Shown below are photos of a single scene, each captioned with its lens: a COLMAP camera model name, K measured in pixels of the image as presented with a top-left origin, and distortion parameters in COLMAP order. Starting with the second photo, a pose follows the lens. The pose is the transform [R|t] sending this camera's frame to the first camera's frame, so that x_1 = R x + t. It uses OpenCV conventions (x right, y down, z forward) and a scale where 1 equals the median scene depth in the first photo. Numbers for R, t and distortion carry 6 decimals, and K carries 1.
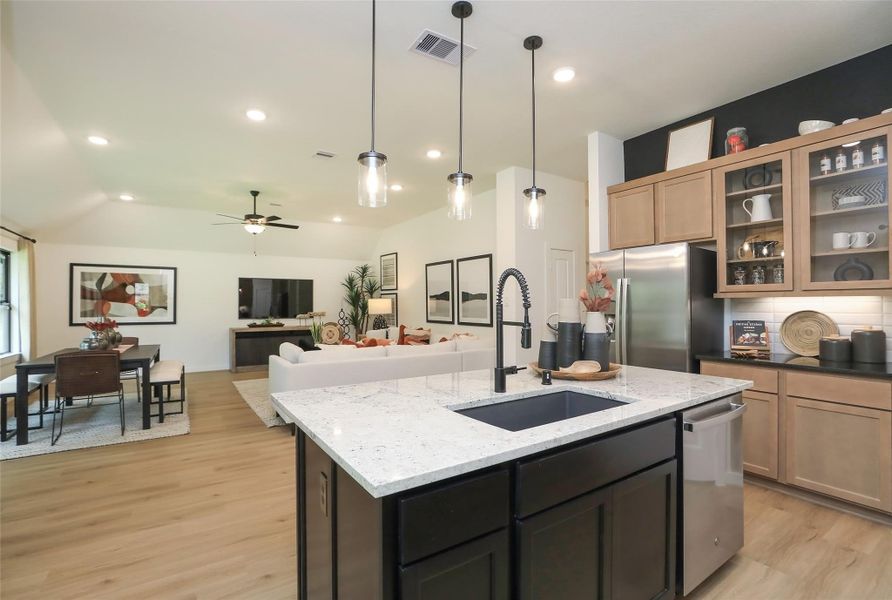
lens RADIAL K [[413.6, 0, 434.1], [0, 413.6, 299.1], [0, 0, 1]] dist [-0.030180, 0.009189]
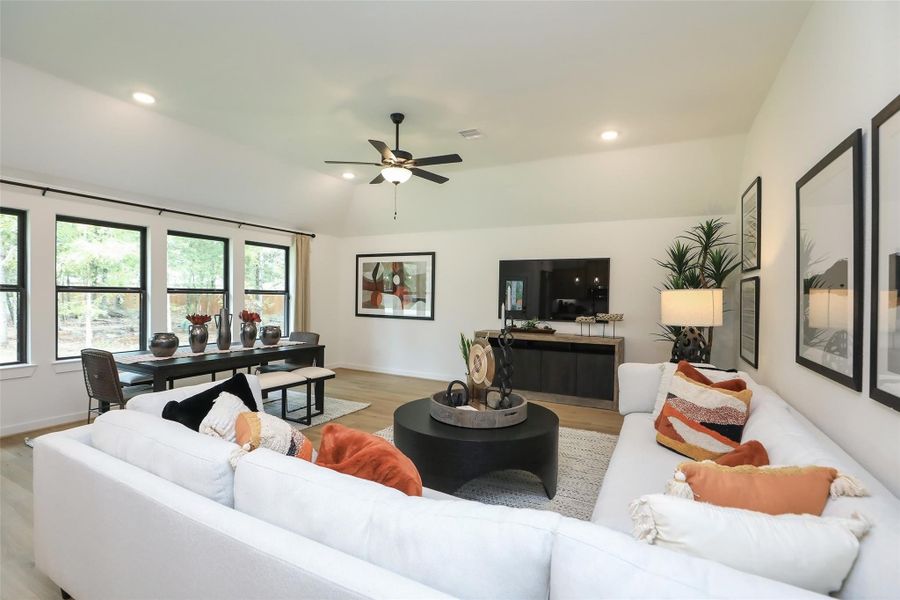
lens RADIAL K [[418.3, 0, 446.3], [0, 418.3, 300.7], [0, 0, 1]] dist [-0.046070, 0.014732]
pose [[0.501390, 0.021815, -0.864946, 0.132623], [-0.006376, 0.999748, 0.021519, 0.003270], [0.865198, -0.005274, 0.501403, 0.668773]]
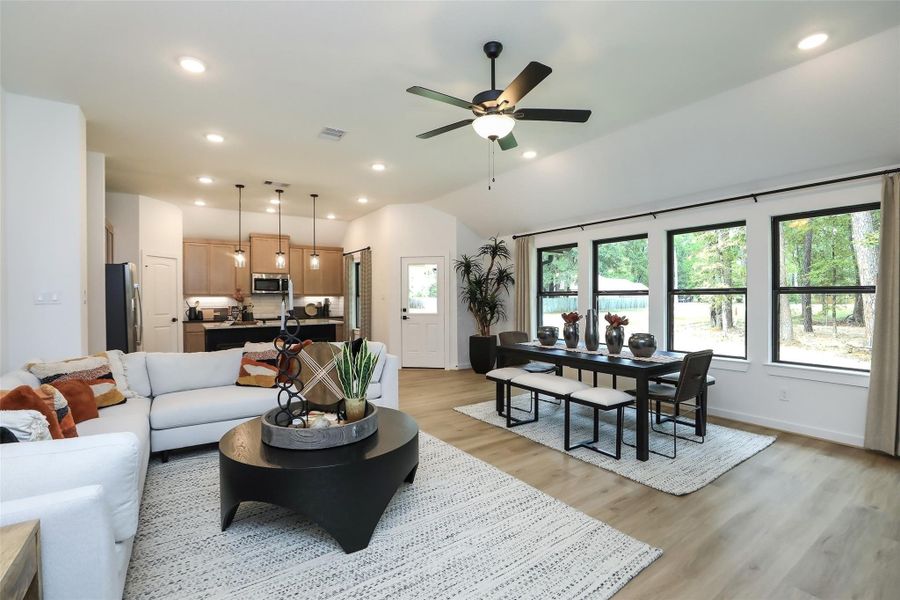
lens RADIAL K [[418.3, 0, 446.3], [0, 418.3, 300.7], [0, 0, 1]] dist [-0.046070, 0.014732]
pose [[-0.999582, 0.013382, -0.025638, -0.331188], [0.013469, 0.999904, -0.003207, 0.016458], [0.025592, -0.003551, -0.999666, 1.307281]]
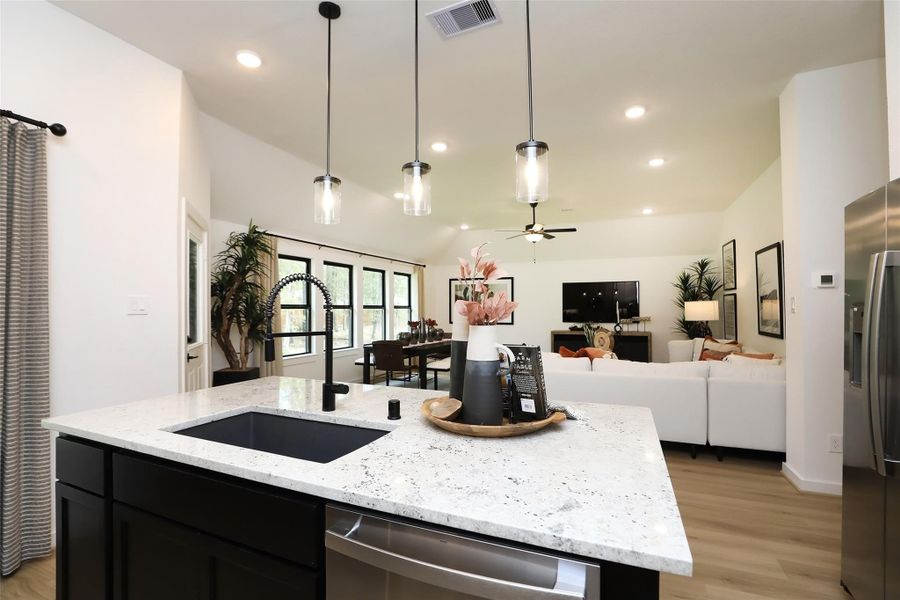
lens RADIAL K [[408.8, 0, 445.4], [0, 408.8, 300.8], [0, 0, 1]] dist [-0.037841, 0.000259]
pose [[0.556789, -0.012935, -0.830553, 0.279338], [0.010596, 0.999908, -0.008469, -0.000710], [0.830586, -0.004085, 0.556875, 0.194366]]
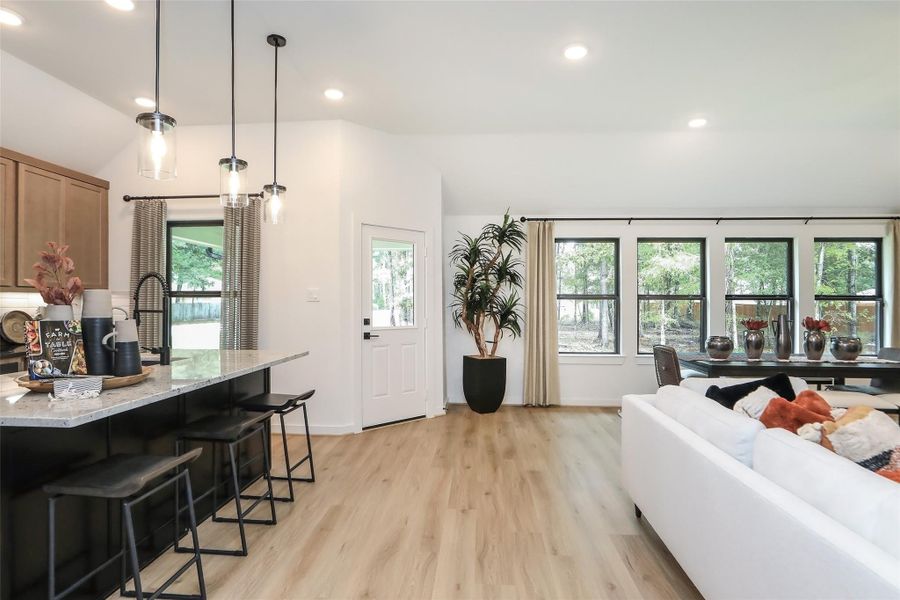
lens RADIAL K [[454.2, 0, 449.9], [0, 454.2, 301.9], [0, 0, 1]] dist [-0.046447, 0.019579]
pose [[-0.596198, 0.002487, -0.802834, 0.199541], [0.009182, 0.999951, -0.003721, 0.010899], [0.802785, -0.009590, -0.596191, 0.688111]]
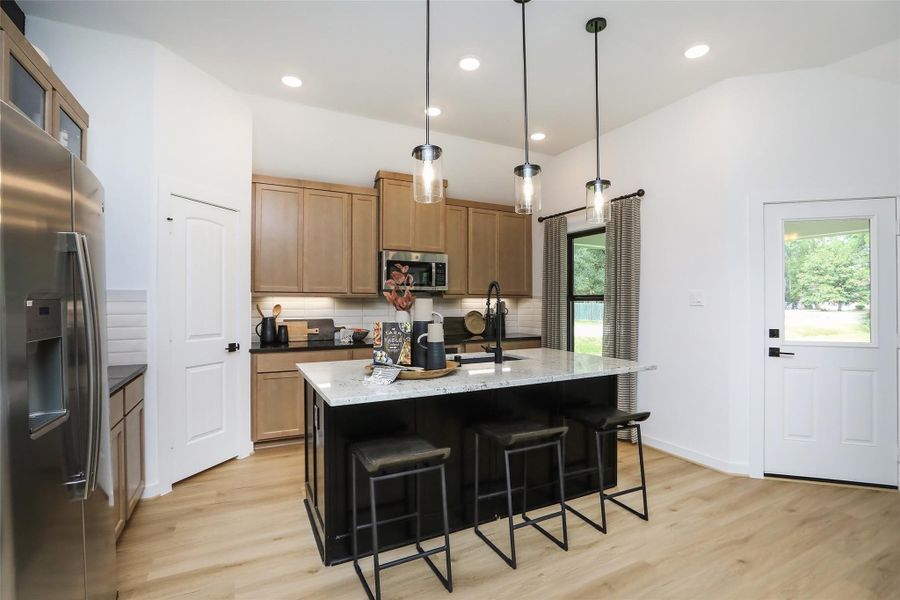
lens RADIAL K [[418.3, 0, 446.3], [0, 418.3, 300.7], [0, 0, 1]] dist [-0.046070, 0.014732]
pose [[-0.995474, 0.003861, 0.094960, 0.056907], [0.002703, 0.999920, -0.012329, 0.005837], [-0.095000, -0.012017, -0.995405, 0.673228]]
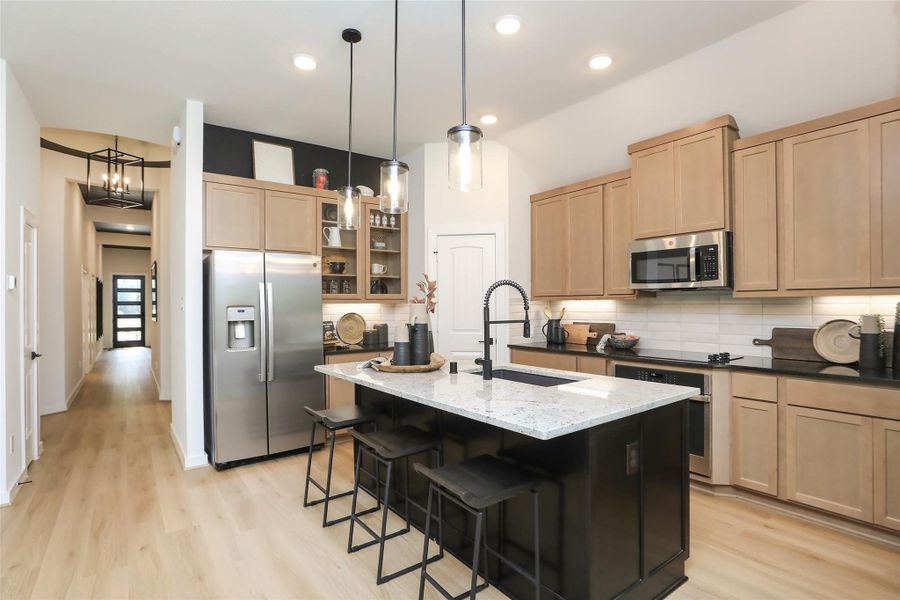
lens RADIAL K [[454.2, 0, 449.9], [0, 454.2, 301.9], [0, 0, 1]] dist [-0.046447, 0.019579]
pose [[-0.064979, 0.011954, 0.997815, -0.314748], [-0.001953, 0.999925, -0.012106, 0.003387], [-0.997885, -0.002735, -0.064951, 0.324943]]
